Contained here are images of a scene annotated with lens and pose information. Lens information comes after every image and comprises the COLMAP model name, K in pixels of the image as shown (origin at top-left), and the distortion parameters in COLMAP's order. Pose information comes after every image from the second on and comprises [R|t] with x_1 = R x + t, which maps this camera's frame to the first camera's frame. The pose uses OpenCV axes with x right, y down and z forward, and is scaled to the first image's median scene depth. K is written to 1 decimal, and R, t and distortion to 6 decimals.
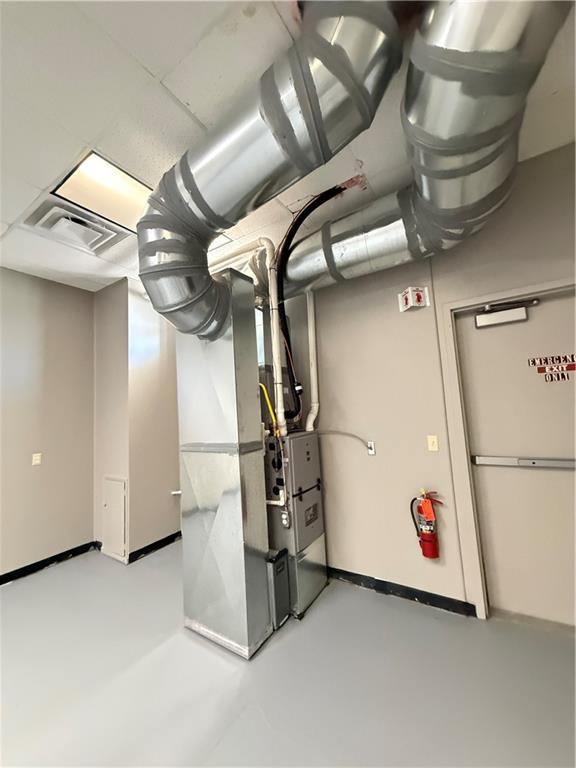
lens RADIAL K [[304.8, 0, 284.9], [0, 304.8, 383.2], [0, 0, 1]] dist [0.000167, -0.000221]
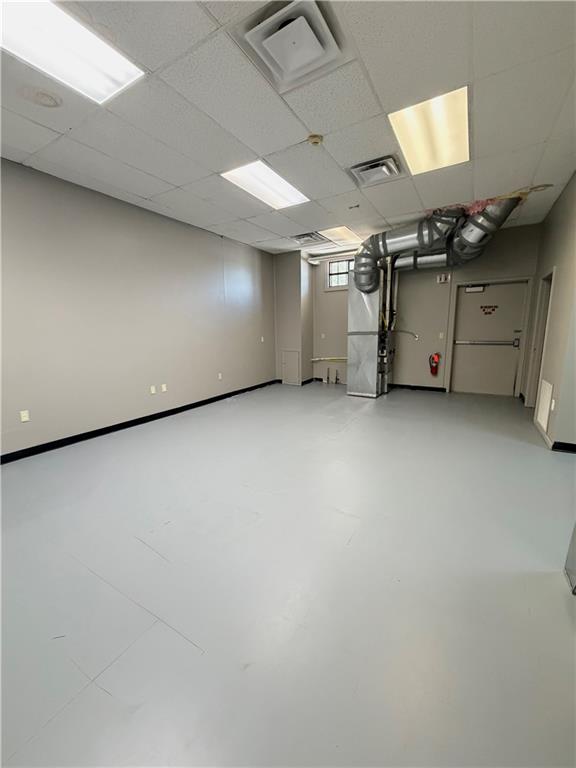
lens RADIAL K [[304.8, 0, 291.6], [0, 304.8, 385.9], [0, 0, 1]] dist [0.000167, -0.000221]
pose [[0.998283, 0.037634, 0.044892, -0.974087], [-0.048234, 0.962948, 0.265337, -0.030391], [-0.033243, -0.267047, 0.963110, -1.732148]]
